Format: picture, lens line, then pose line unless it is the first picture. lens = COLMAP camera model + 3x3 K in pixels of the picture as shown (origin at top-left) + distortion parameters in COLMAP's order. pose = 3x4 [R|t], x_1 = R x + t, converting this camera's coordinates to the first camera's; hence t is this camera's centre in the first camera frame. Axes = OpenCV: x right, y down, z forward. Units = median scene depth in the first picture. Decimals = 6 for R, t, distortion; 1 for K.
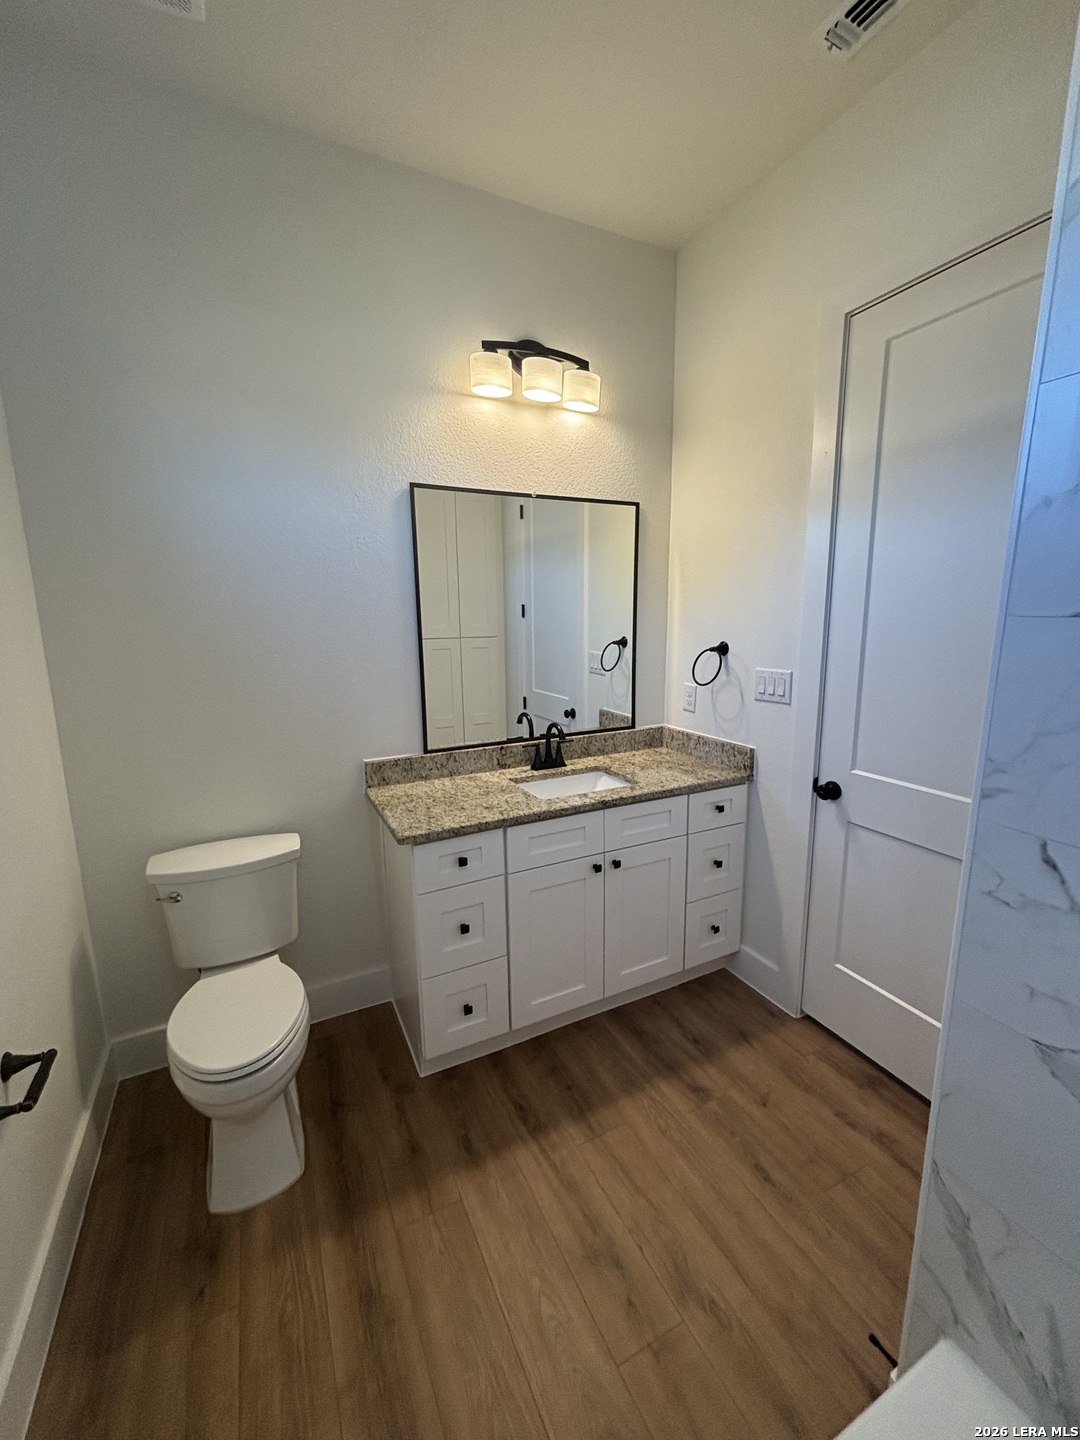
lens RADIAL K [[584.1, 0, 531.6], [0, 584.1, 717.8], [0, 0, 1]] dist [0.013321, 0.000989]
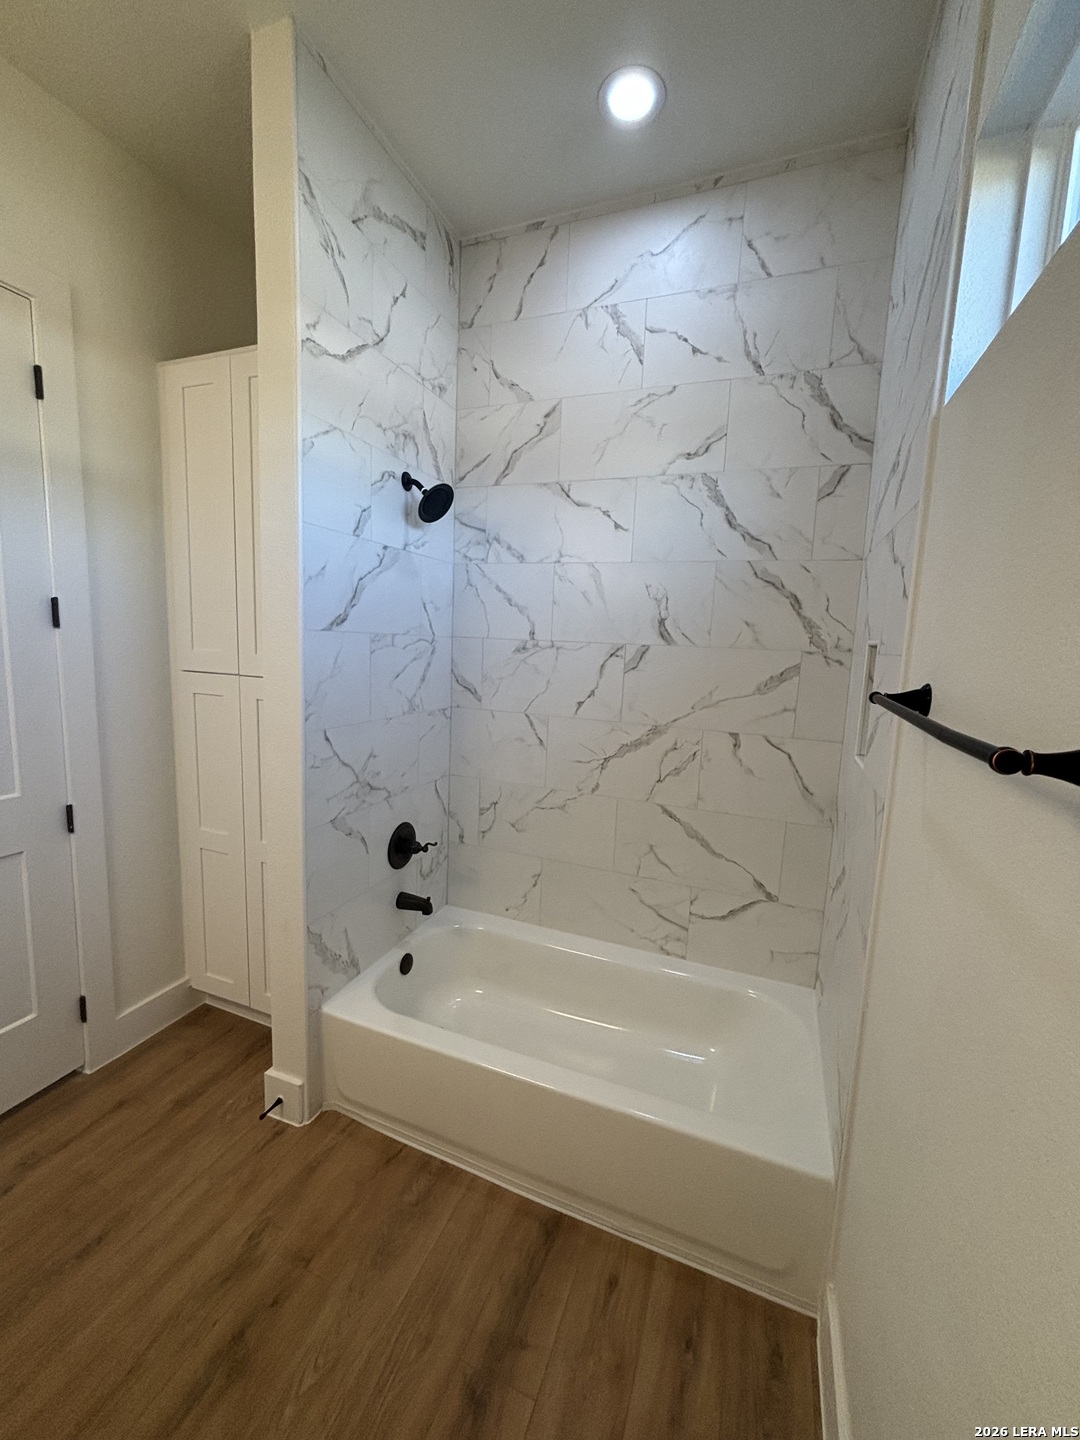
lens RADIAL K [[584.1, 0, 542.3], [0, 584.1, 719.0], [0, 0, 1]] dist [0.013321, 0.000989]
pose [[-0.670402, -0.116548, 0.732787, -0.684552], [0.108780, 0.961479, 0.252440, -0.159159], [-0.733981, 0.248949, -0.631899, 0.941018]]
